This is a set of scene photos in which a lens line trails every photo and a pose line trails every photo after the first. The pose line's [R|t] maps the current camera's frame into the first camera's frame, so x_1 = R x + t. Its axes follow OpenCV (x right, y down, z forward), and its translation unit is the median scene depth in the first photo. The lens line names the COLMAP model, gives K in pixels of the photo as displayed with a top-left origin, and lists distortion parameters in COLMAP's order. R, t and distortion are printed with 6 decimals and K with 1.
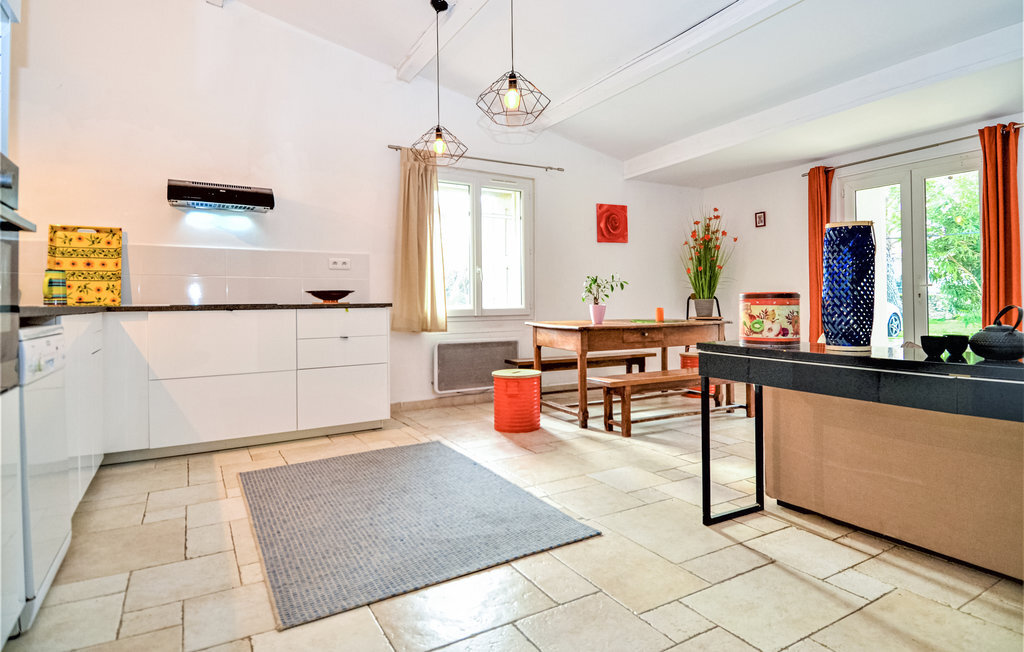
lens RADIAL K [[551.5, 0, 534.0], [0, 551.5, 310.9], [0, 0, 1]] dist [0.052335, -0.058882]
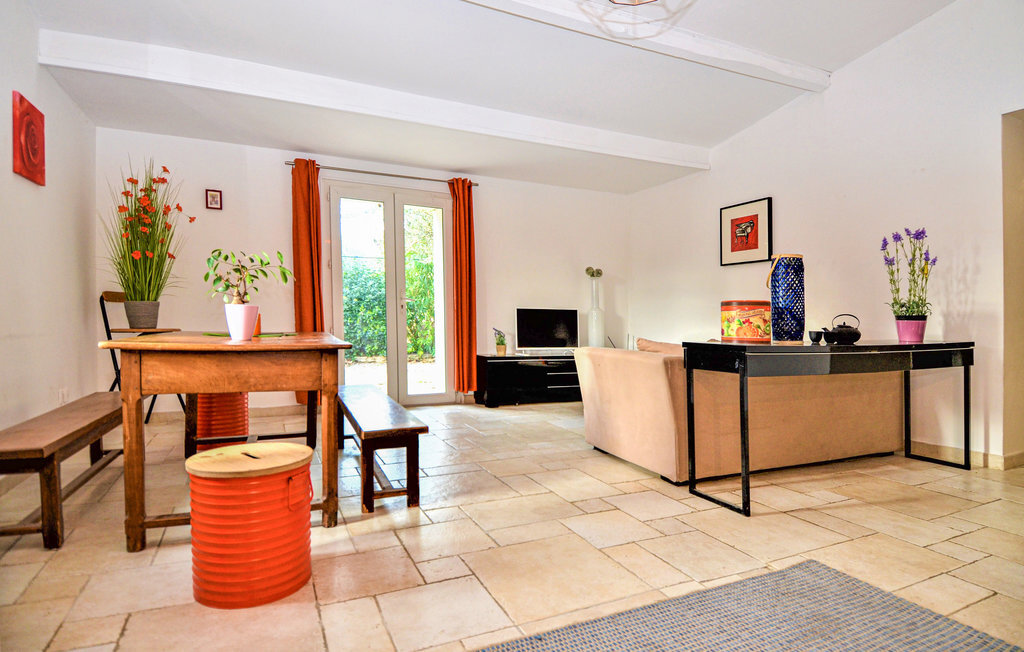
lens RADIAL K [[551.5, 0, 534.0], [0, 551.5, 310.9], [0, 0, 1]] dist [0.052335, -0.058882]
pose [[0.082750, 0.025737, 0.996238, -0.645351], [0.002157, 0.999660, -0.026004, 0.014721], [-0.996568, 0.004301, 0.082666, 1.066378]]
